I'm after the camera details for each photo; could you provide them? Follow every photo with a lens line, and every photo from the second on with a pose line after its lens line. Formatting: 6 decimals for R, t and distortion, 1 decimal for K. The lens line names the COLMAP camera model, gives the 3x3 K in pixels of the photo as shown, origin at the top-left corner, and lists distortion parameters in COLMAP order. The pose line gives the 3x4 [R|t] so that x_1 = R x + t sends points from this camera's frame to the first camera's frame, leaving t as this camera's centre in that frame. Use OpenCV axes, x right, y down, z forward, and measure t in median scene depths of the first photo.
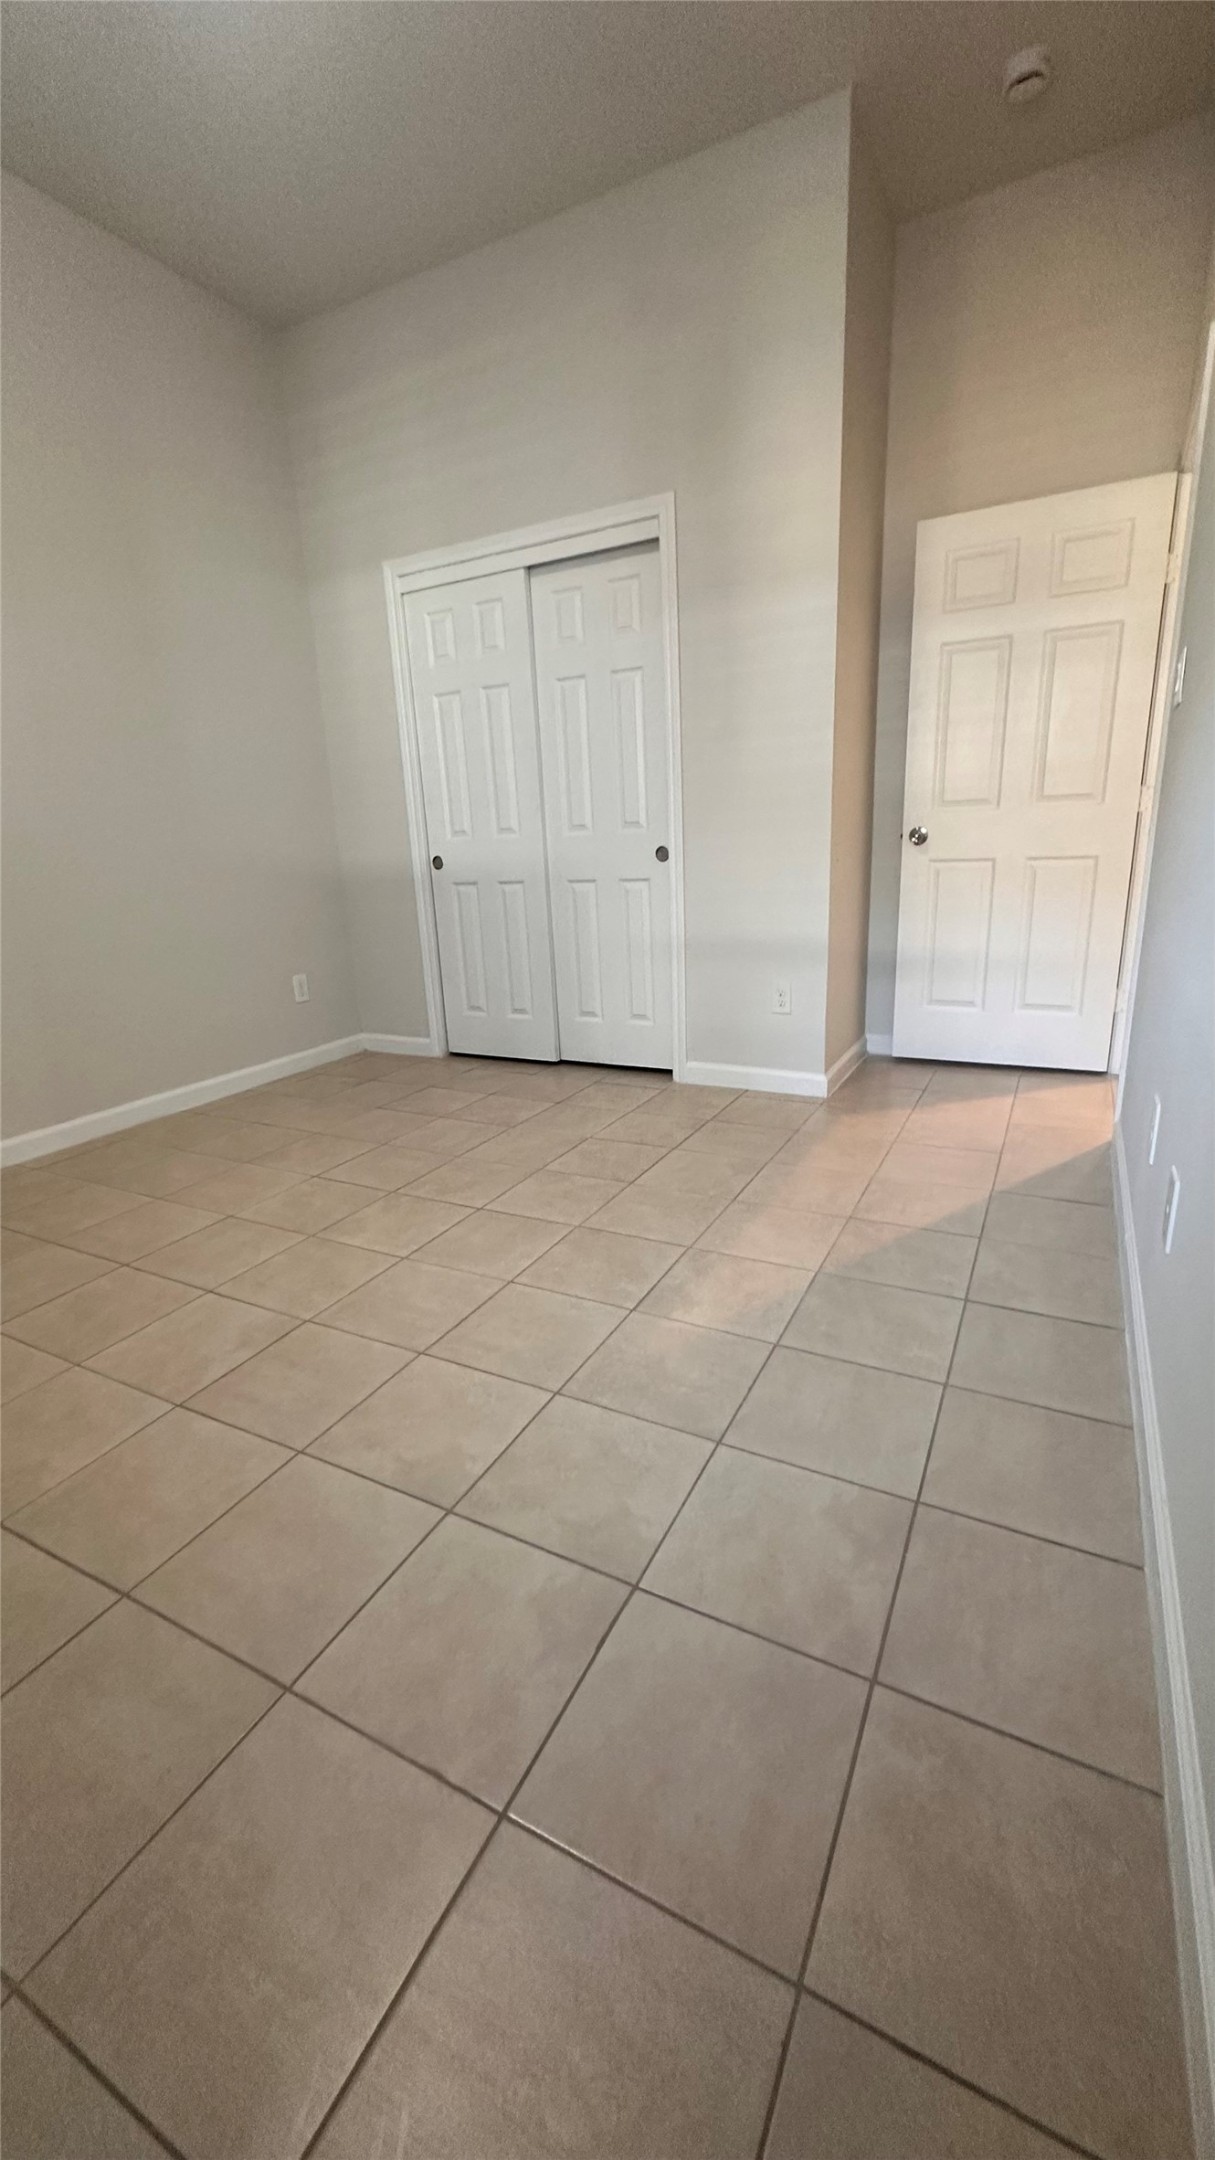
lens RADIAL K [[853.8, 0, 612.9], [0, 853.8, 1082.4], [0, 0, 1]] dist [-0.007312, -0.000082]
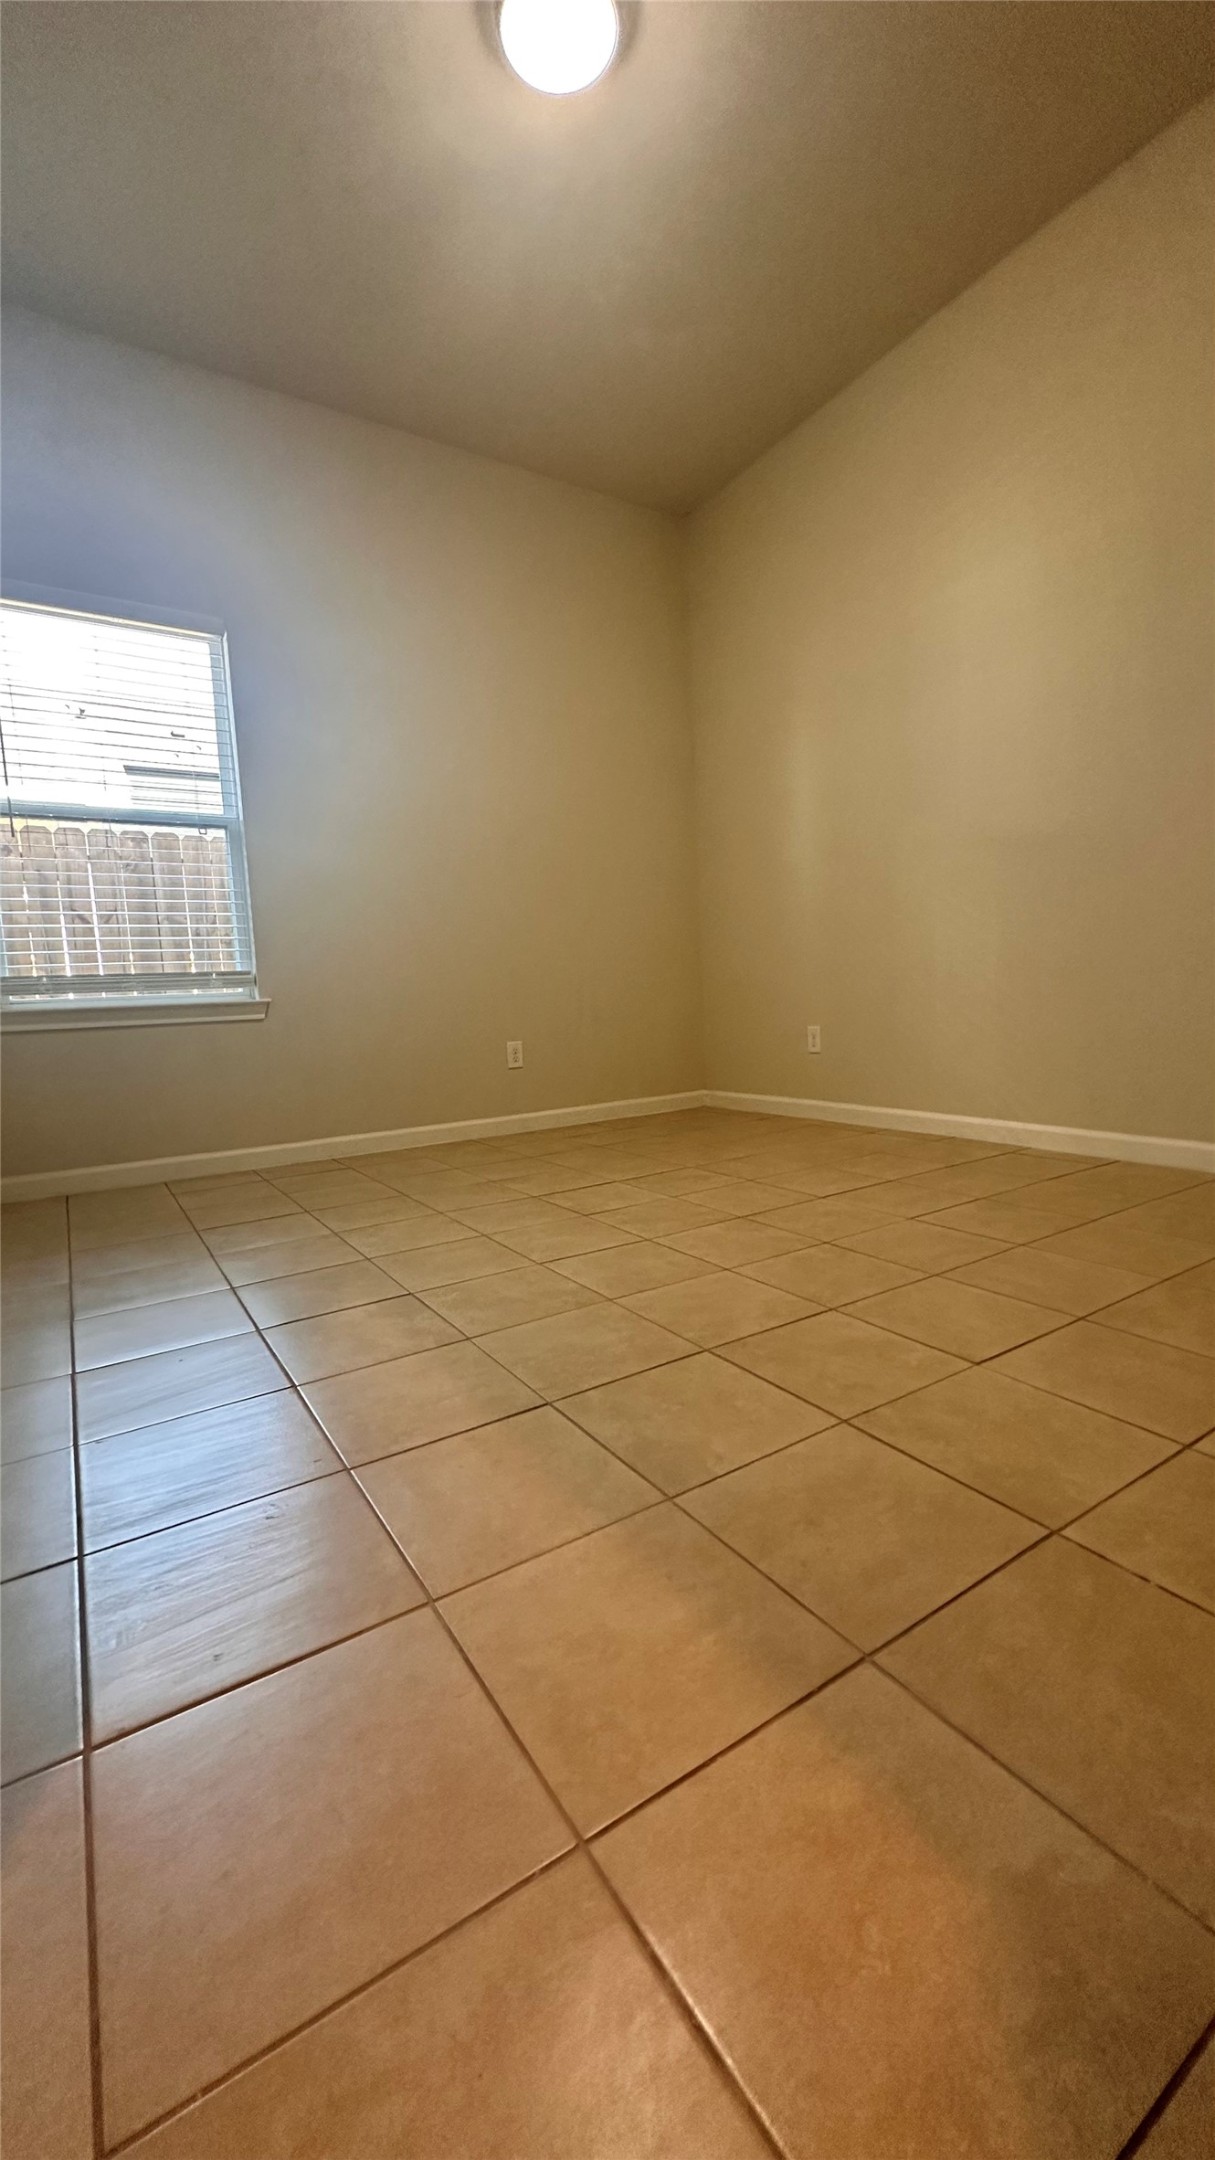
lens RADIAL K [[853.8, 0, 612.9], [0, 853.8, 1082.4], [0, 0, 1]] dist [-0.007312, -0.000082]
pose [[-0.485179, 0.163677, -0.858959, 0.608010], [-0.175597, 0.944076, 0.279082, -0.245358], [0.856602, 0.286236, -0.429305, 1.290753]]
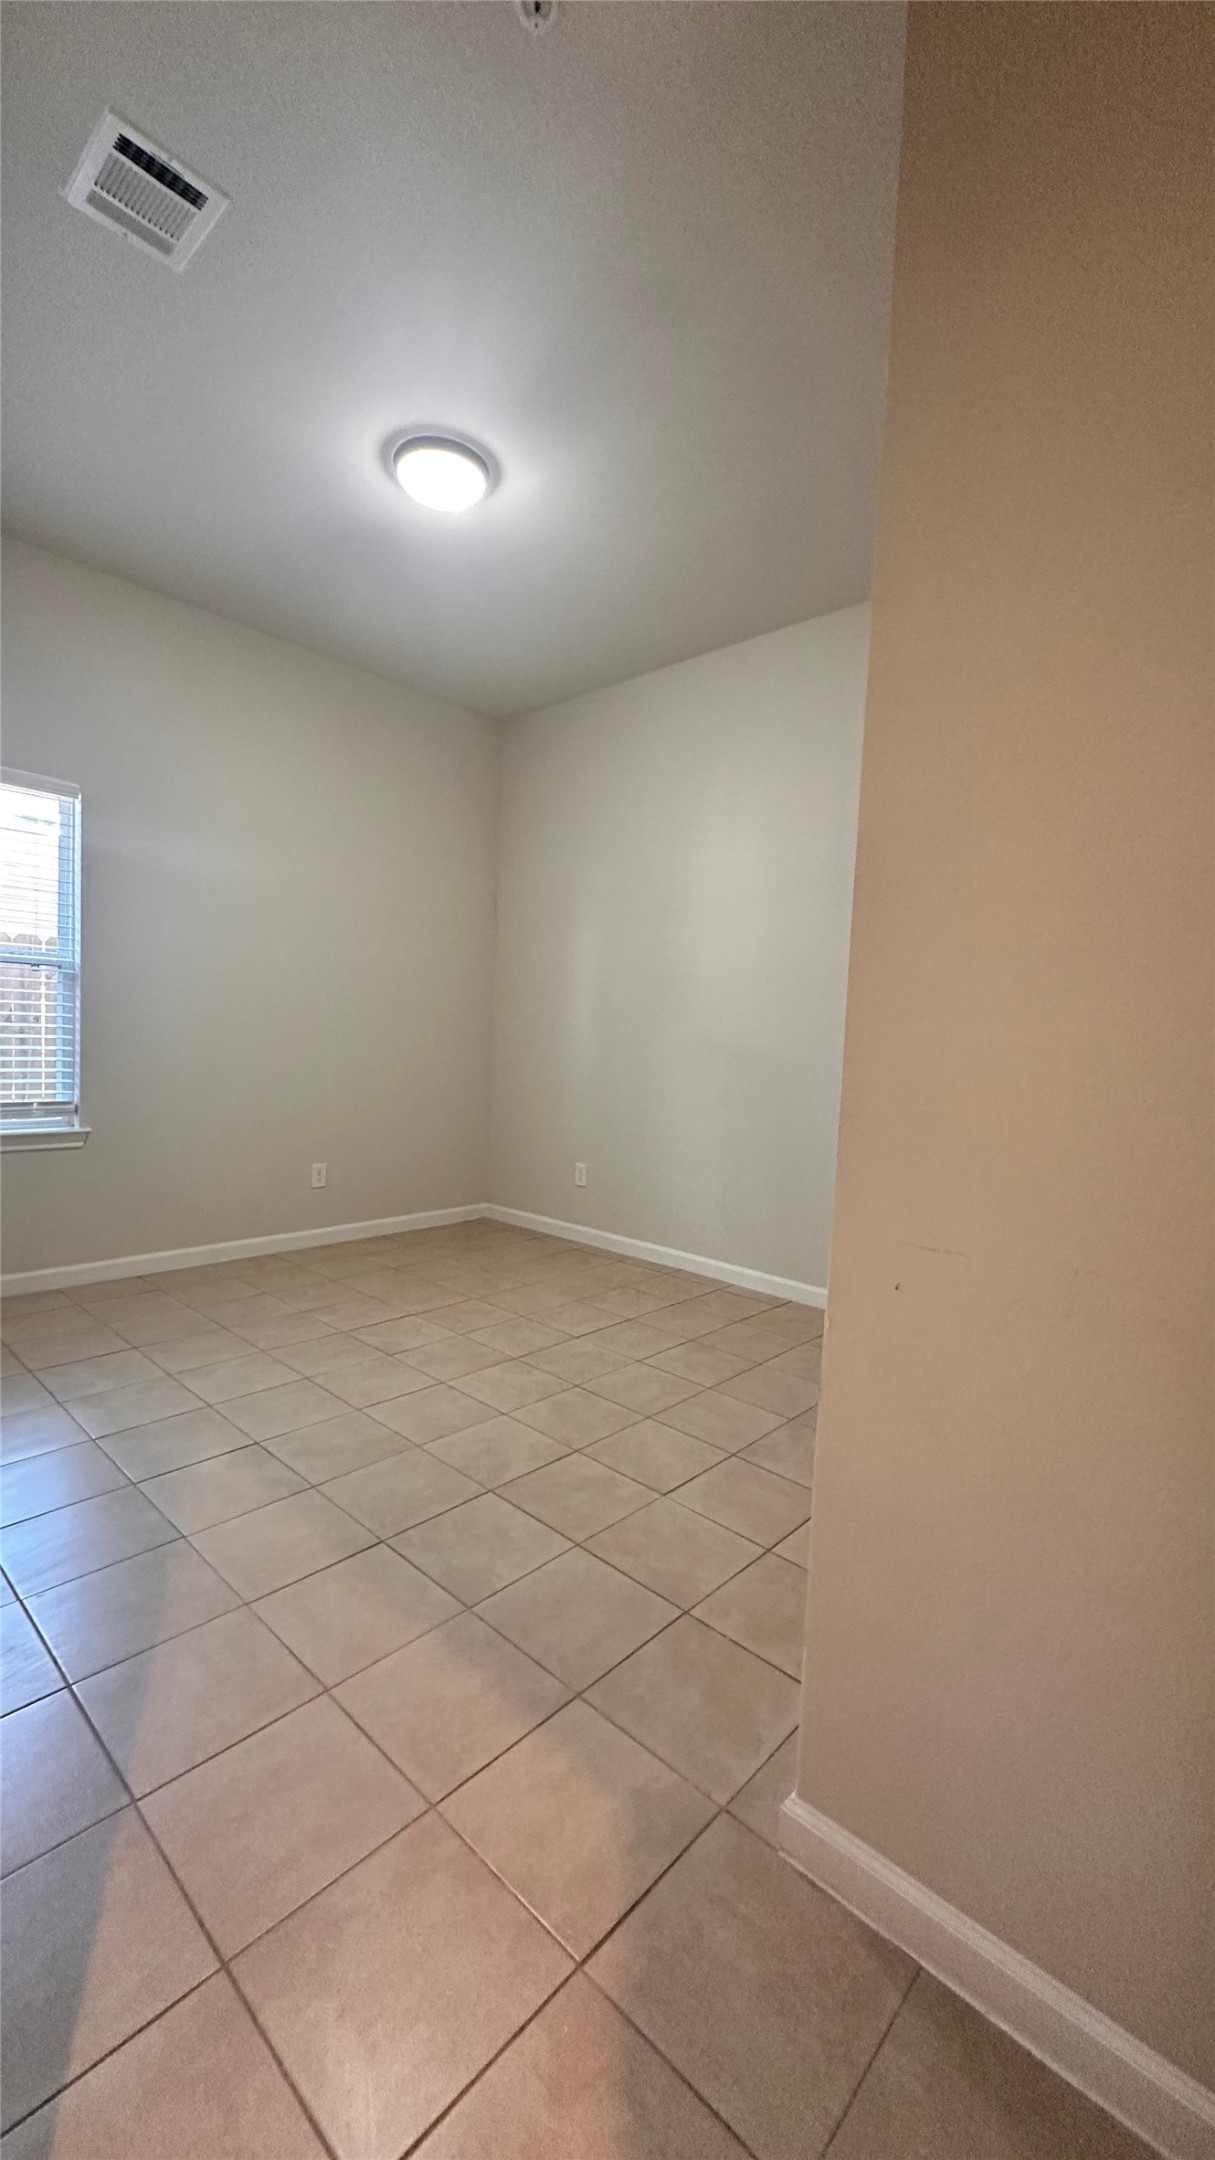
lens RADIAL K [[853.8, 0, 612.9], [0, 853.8, 1082.4], [0, 0, 1]] dist [-0.007312, -0.000082]
pose [[-0.250950, 0.098182, -0.963008, 0.893139], [-0.298645, 0.938460, 0.173503, -0.526738], [0.920780, 0.331139, -0.206185, 1.301854]]
